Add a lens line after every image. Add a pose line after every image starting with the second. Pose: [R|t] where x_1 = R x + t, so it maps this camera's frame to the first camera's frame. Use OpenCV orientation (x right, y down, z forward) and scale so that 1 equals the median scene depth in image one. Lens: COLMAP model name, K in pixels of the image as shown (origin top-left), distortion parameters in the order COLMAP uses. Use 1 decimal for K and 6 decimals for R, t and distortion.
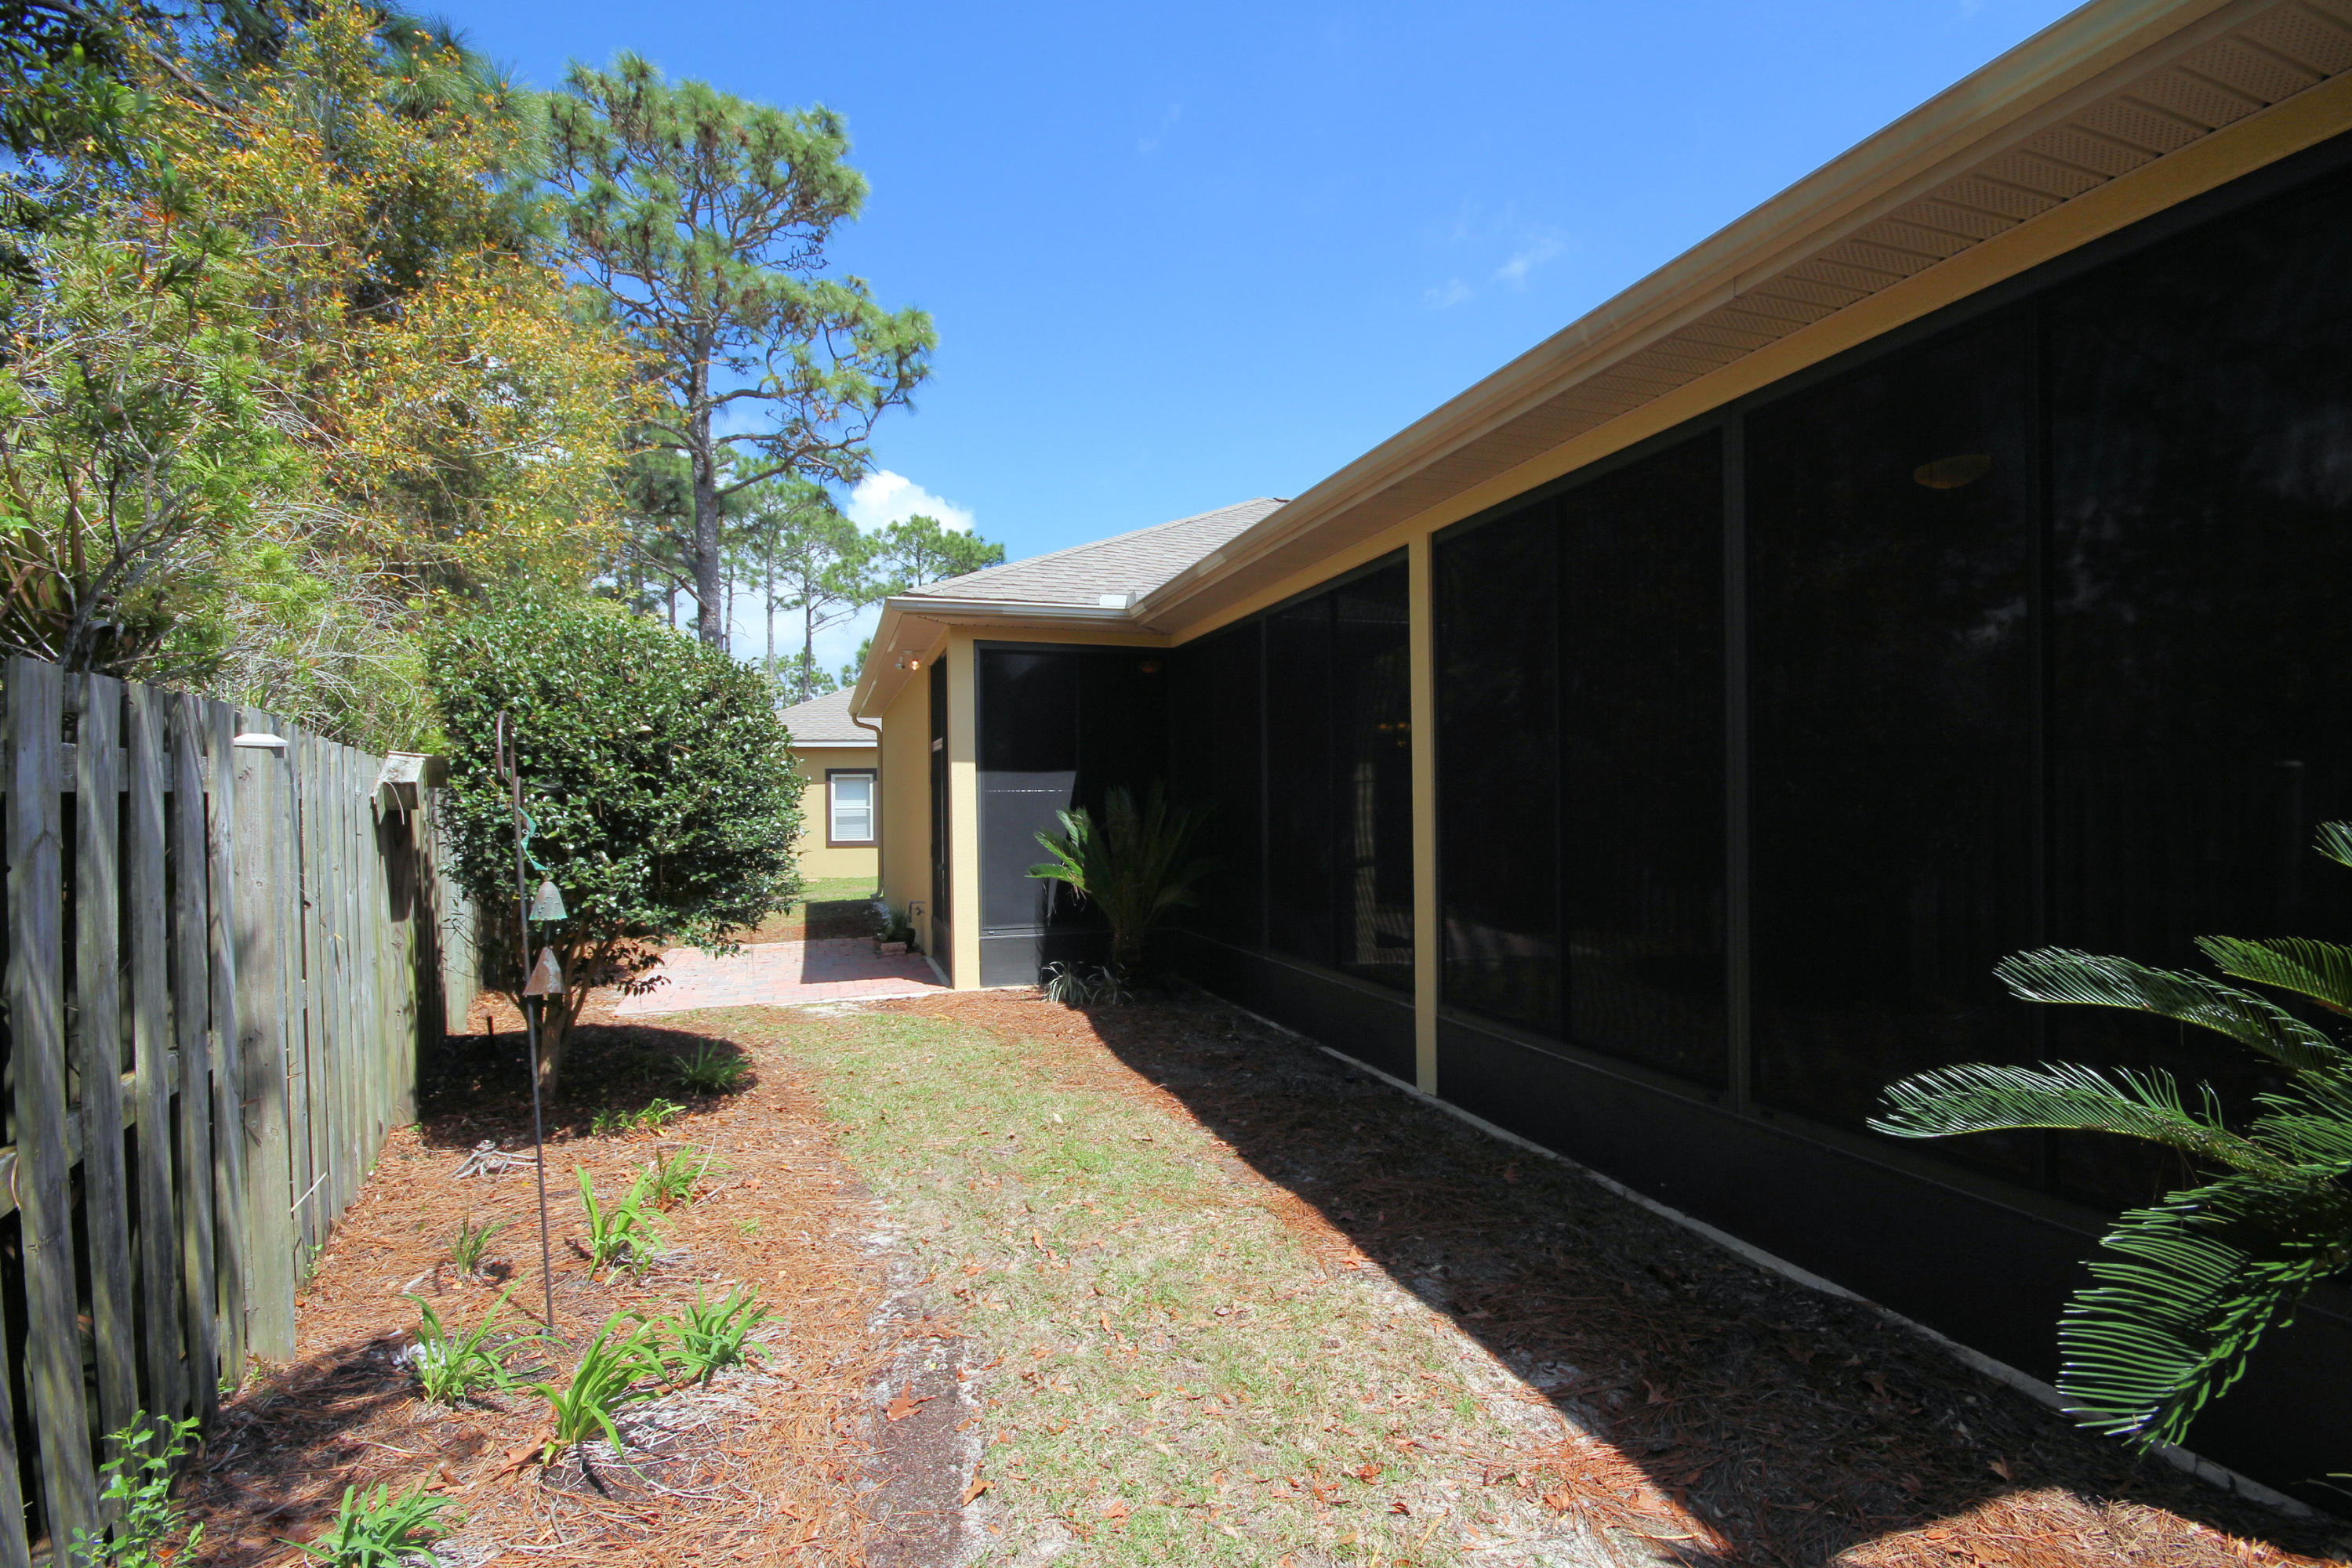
lens RADIAL K [[1091.1, 0, 1175.0], [0, 1091.1, 792.8], [0, 0, 1]] dist [0.002472, -0.003464]
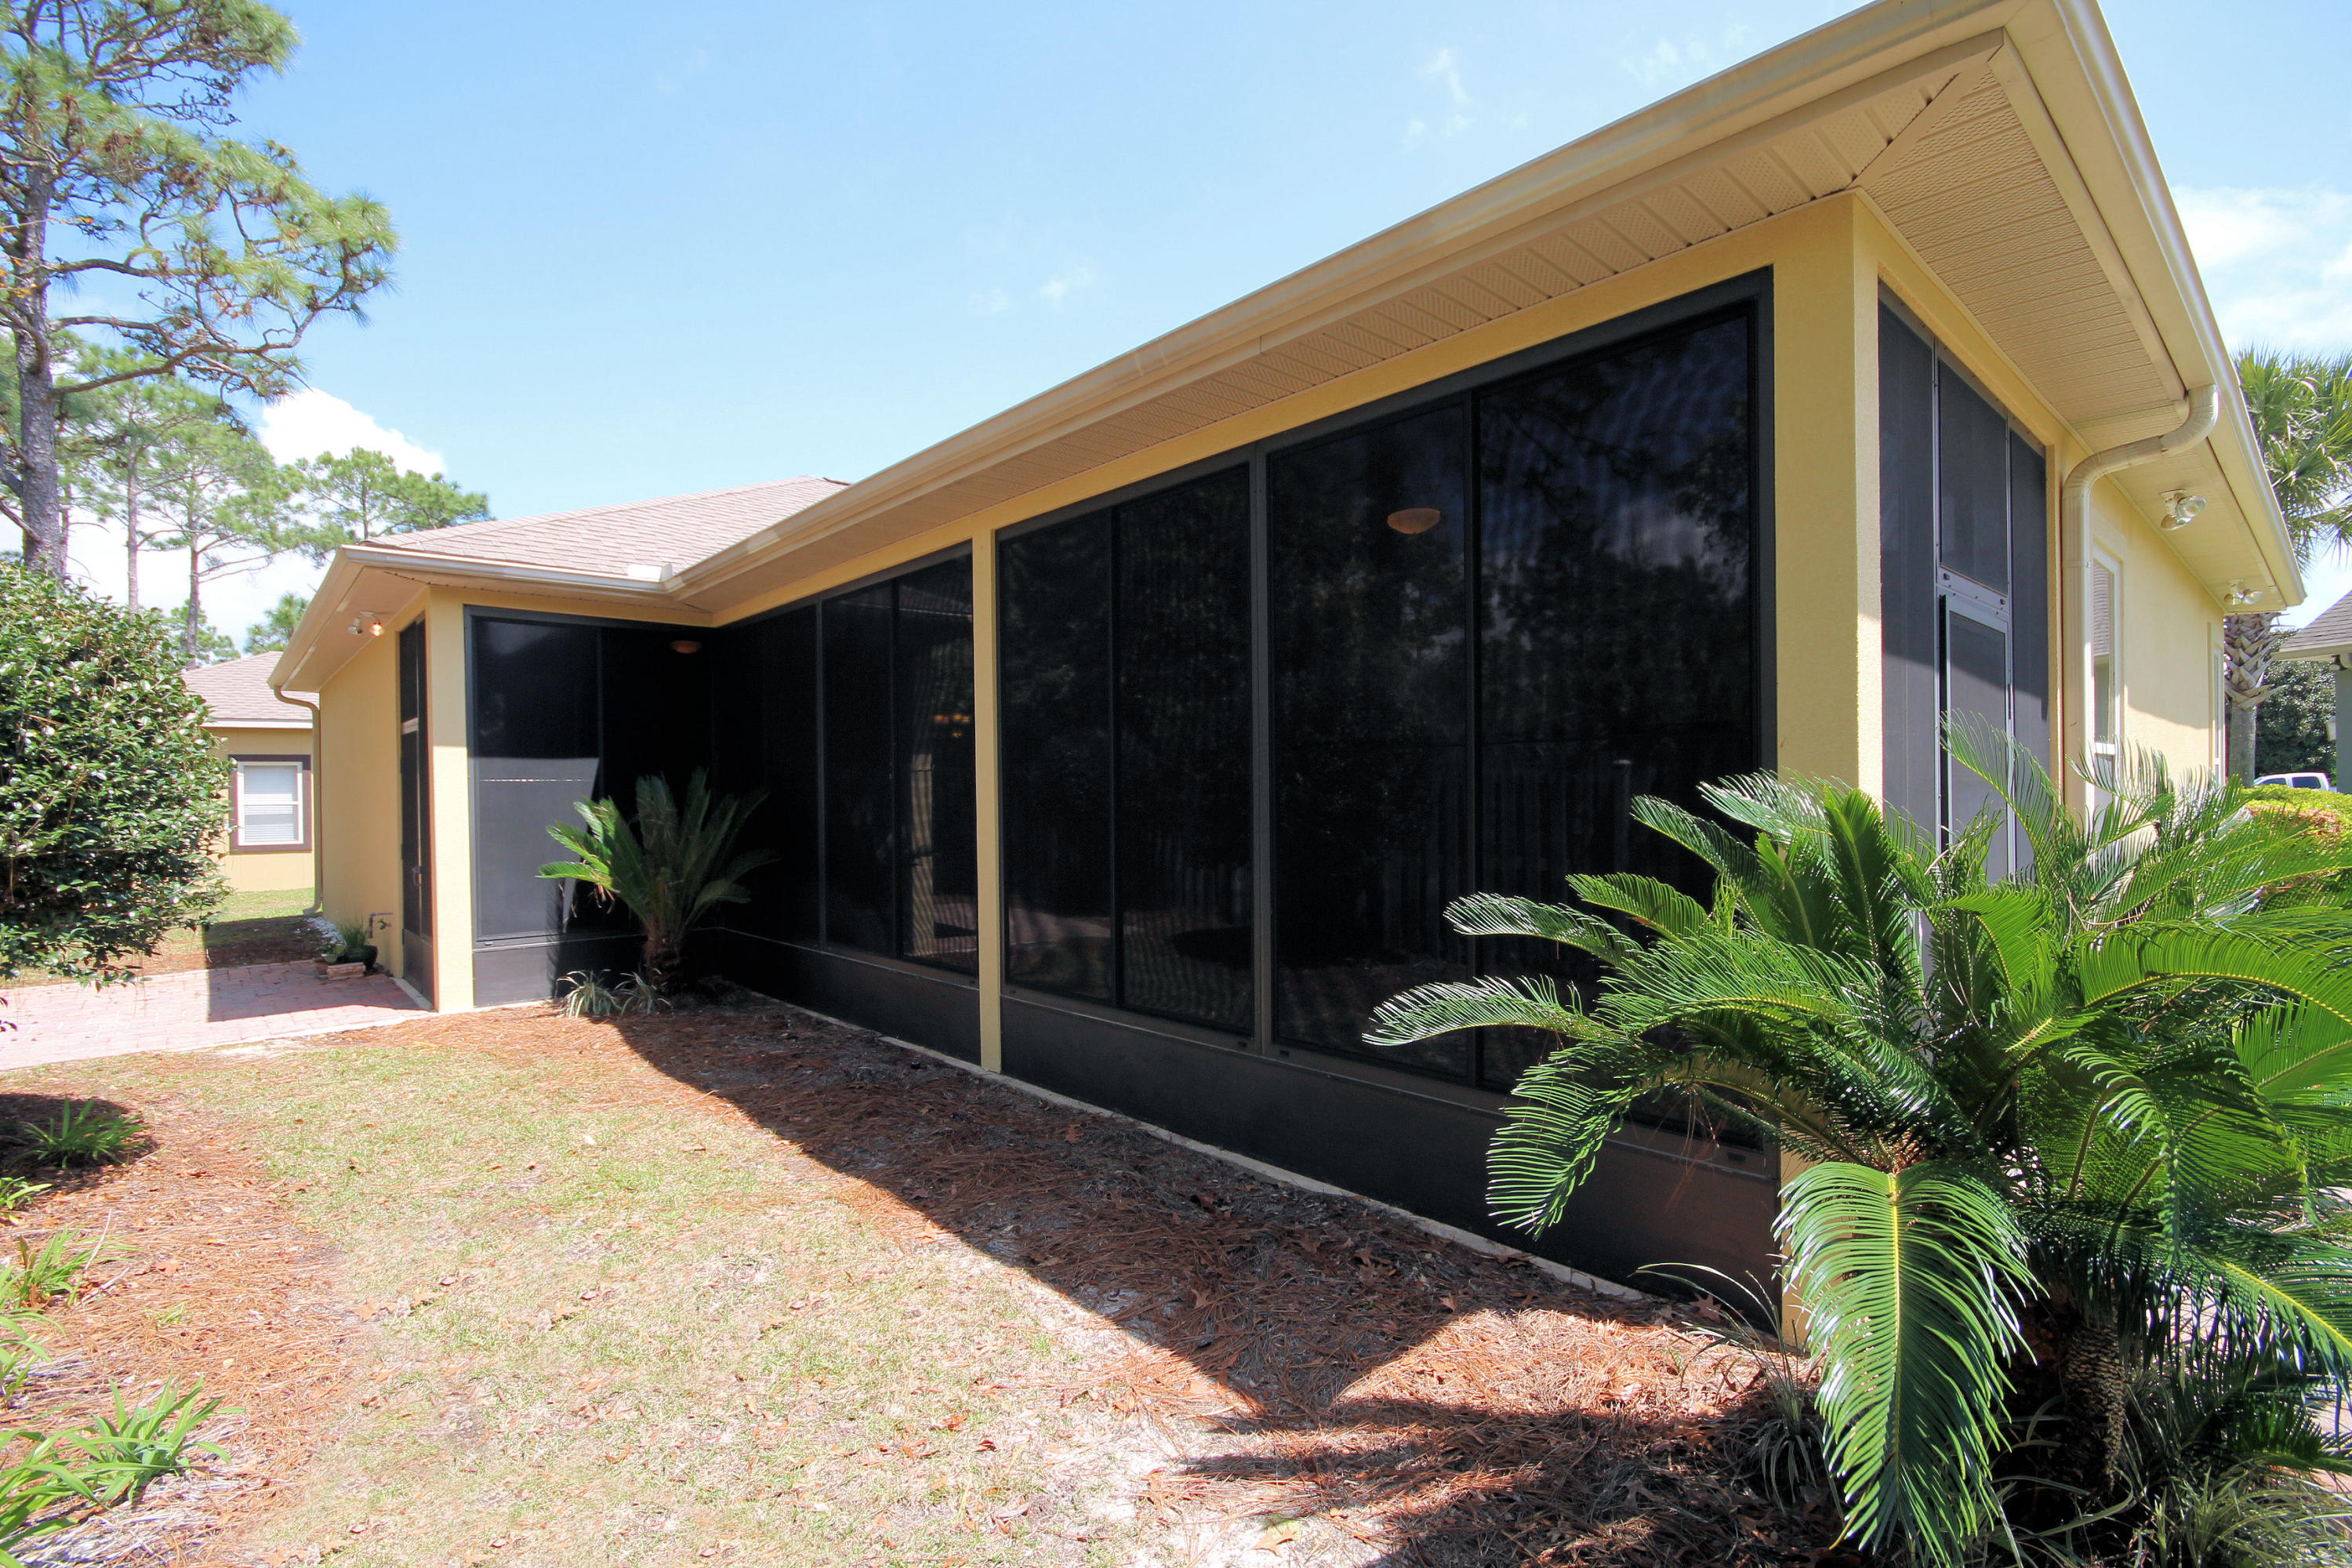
lens RADIAL K [[1088.8, 0, 1177.9], [0, 1088.8, 792.2], [0, 0, 1]] dist [0.021436, -0.017803]
pose [[0.917289, -0.002540, 0.398215, -0.017793], [0.000355, 0.999984, 0.005562, 0.004580], [-0.398223, -0.004961, 0.917275, -0.019685]]
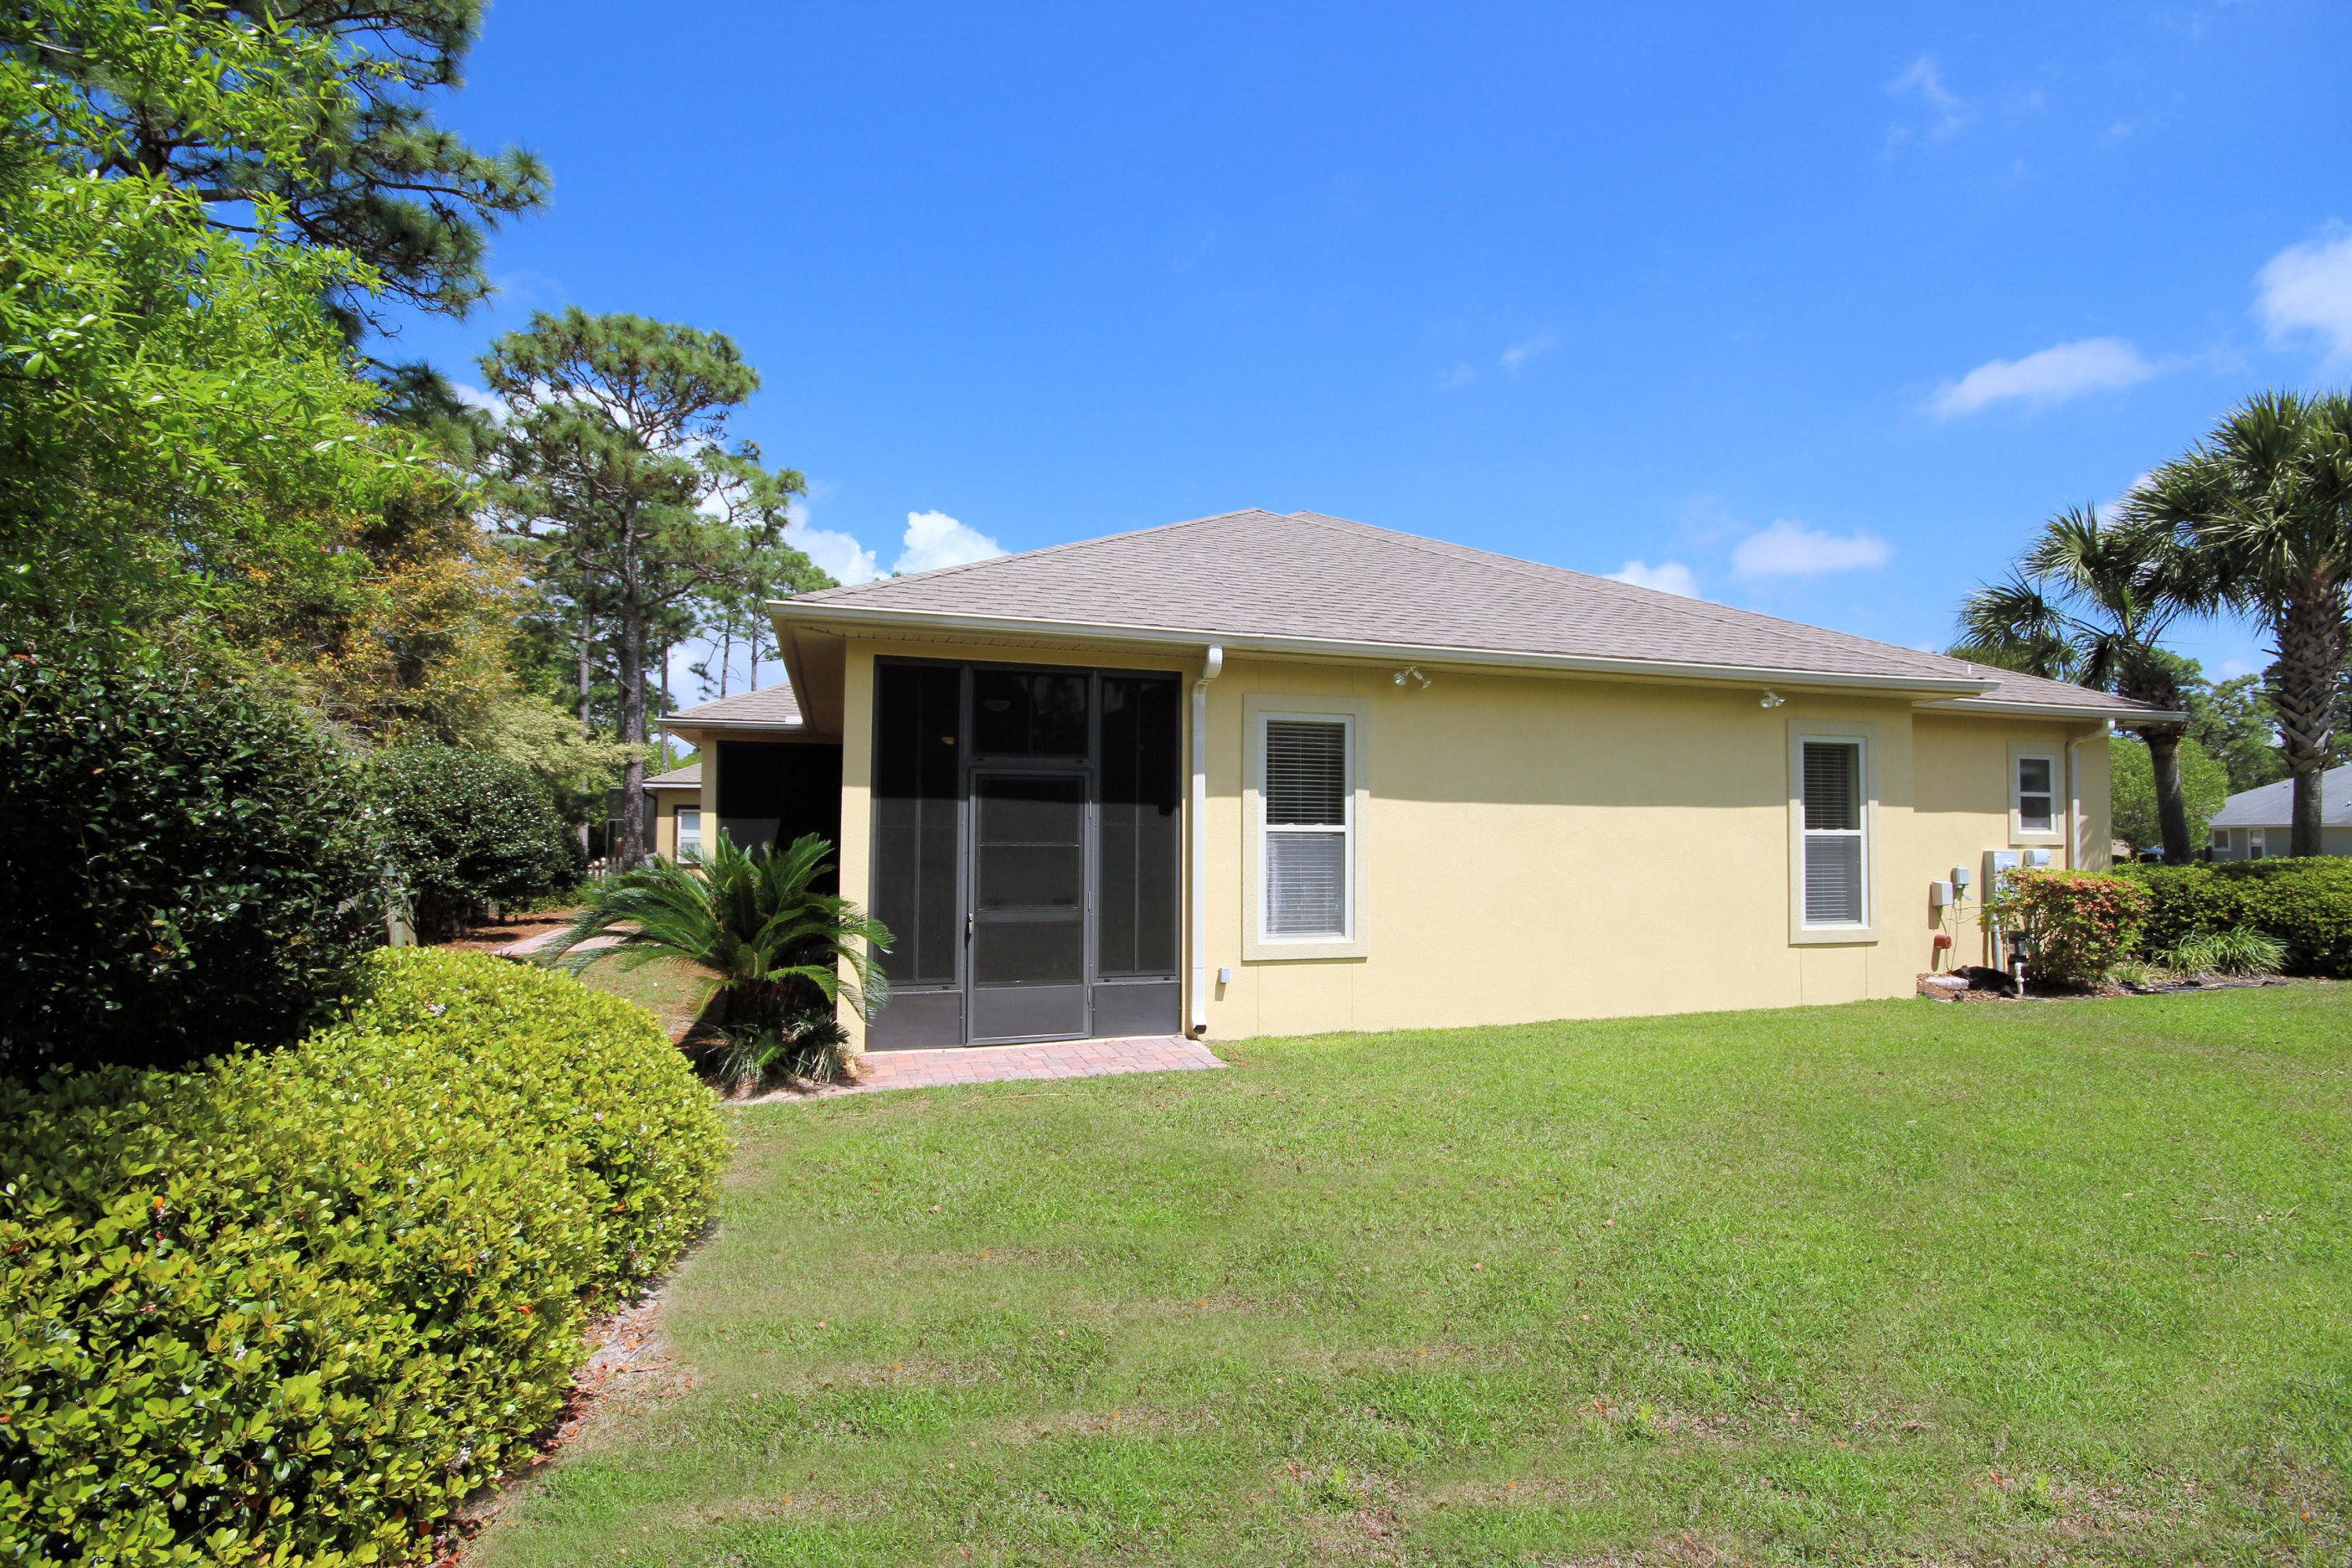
lens RADIAL K [[1091.1, 0, 1175.0], [0, 1091.1, 792.8], [0, 0, 1]] dist [0.002472, -0.003464]
pose [[0.999550, 0.011666, -0.027639, 0.832560], [-0.012495, 0.999471, -0.030036, -0.024242], [0.027274, 0.030368, 0.999167, -0.970969]]
